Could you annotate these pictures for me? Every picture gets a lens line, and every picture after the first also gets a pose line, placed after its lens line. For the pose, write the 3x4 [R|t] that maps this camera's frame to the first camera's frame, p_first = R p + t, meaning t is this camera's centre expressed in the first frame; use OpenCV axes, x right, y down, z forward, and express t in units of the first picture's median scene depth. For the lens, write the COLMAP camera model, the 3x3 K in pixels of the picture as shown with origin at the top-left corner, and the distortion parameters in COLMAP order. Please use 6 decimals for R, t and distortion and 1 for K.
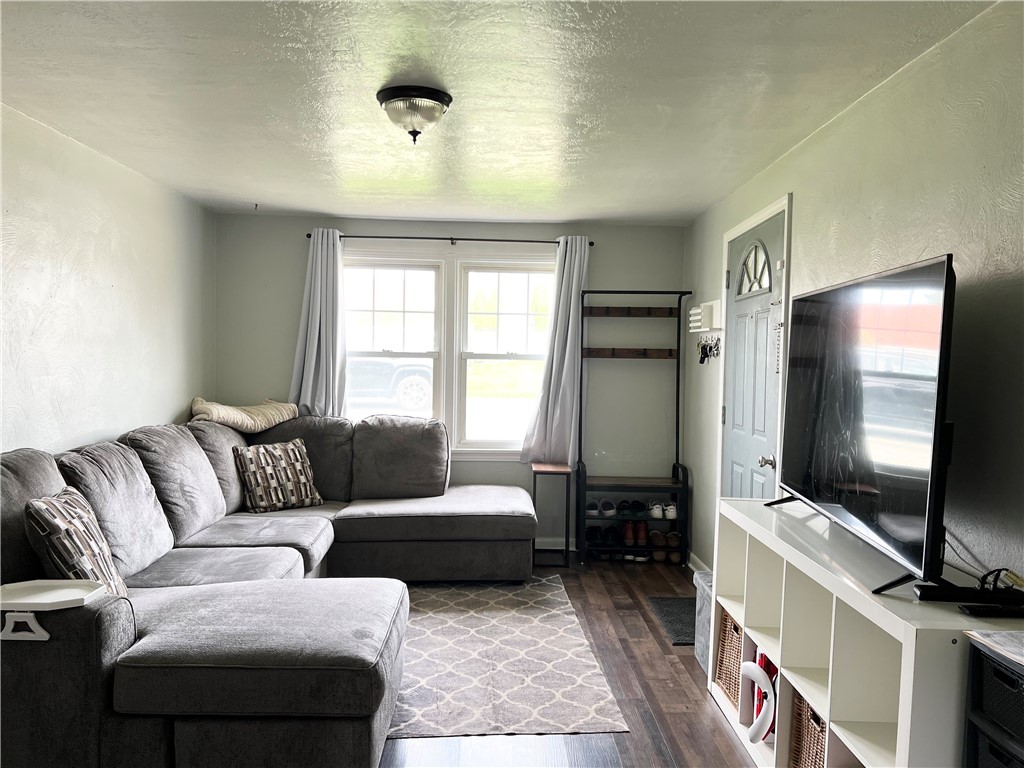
lens RADIAL K [[766.0, 0, 515.3], [0, 766.0, 386.1], [0, 0, 1]] dist [0.065982, -0.072235]
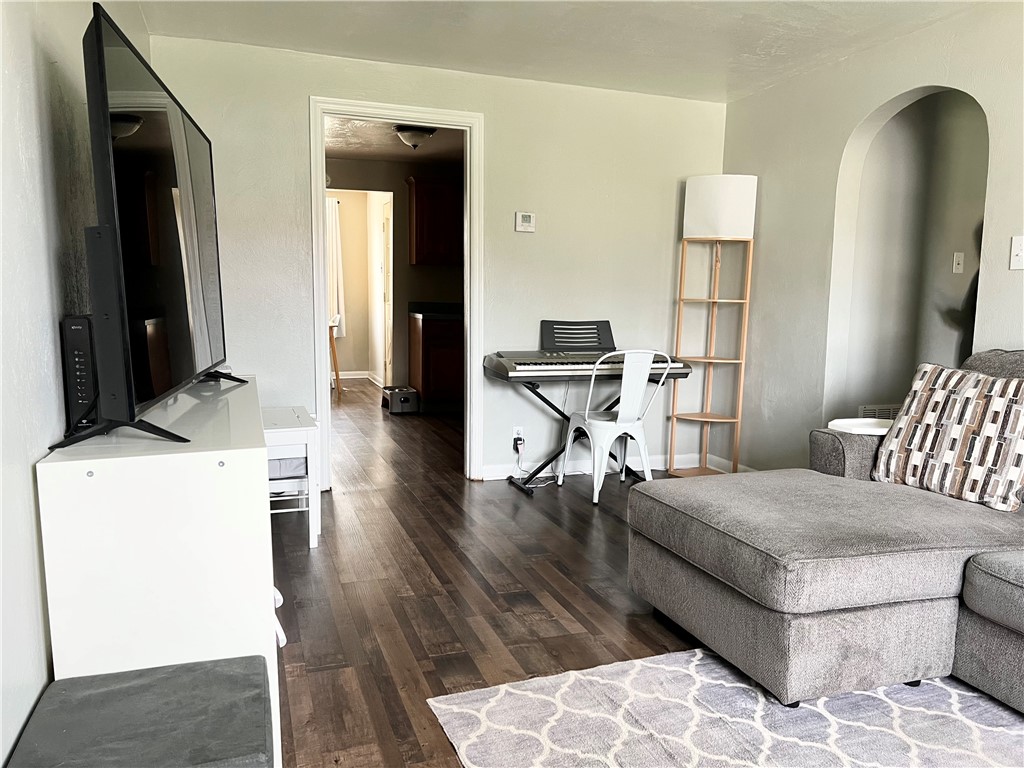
lens RADIAL K [[766.0, 0, 510.7], [0, 766.0, 385.4], [0, 0, 1]] dist [0.065982, -0.072235]
pose [[-0.952764, 0.002458, -0.303701, 0.160966], [-0.043007, 0.988799, 0.142921, 0.019021], [0.300651, 0.149231, -0.941987, 0.915947]]
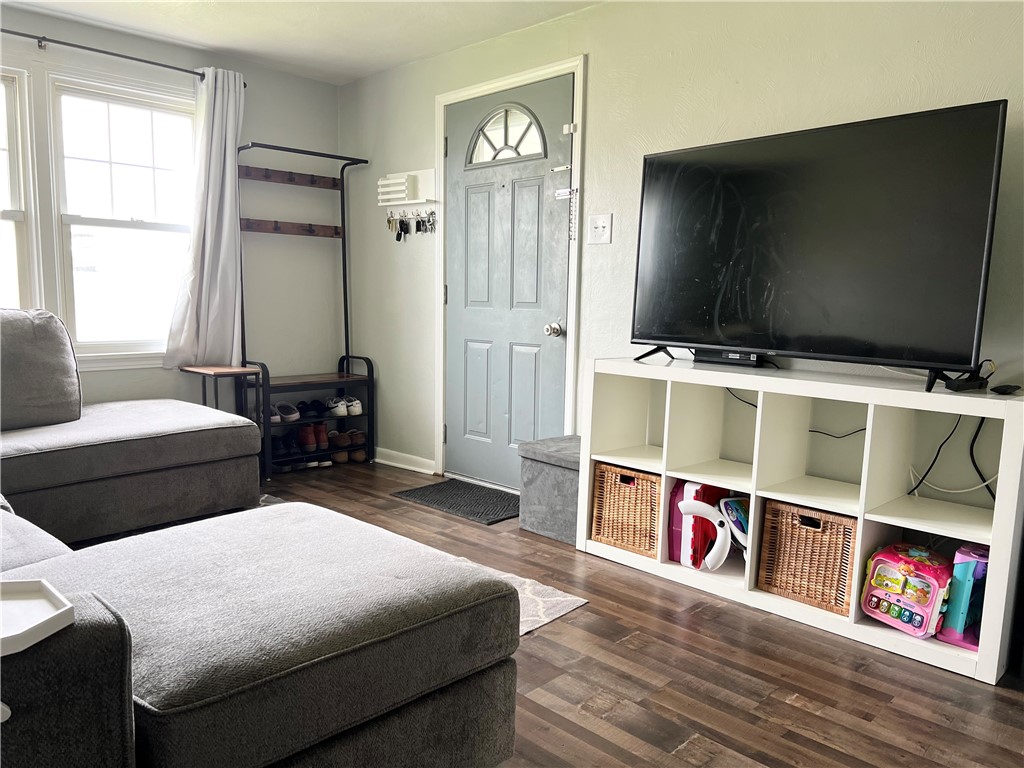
lens RADIAL K [[766.0, 0, 514.0], [0, 766.0, 389.9], [0, 0, 1]] dist [0.065982, -0.072235]
pose [[0.709970, -0.092726, 0.698100, -0.300580], [0.018940, 0.993449, 0.112694, 0.044049], [-0.703977, -0.066787, 0.707076, 0.224926]]
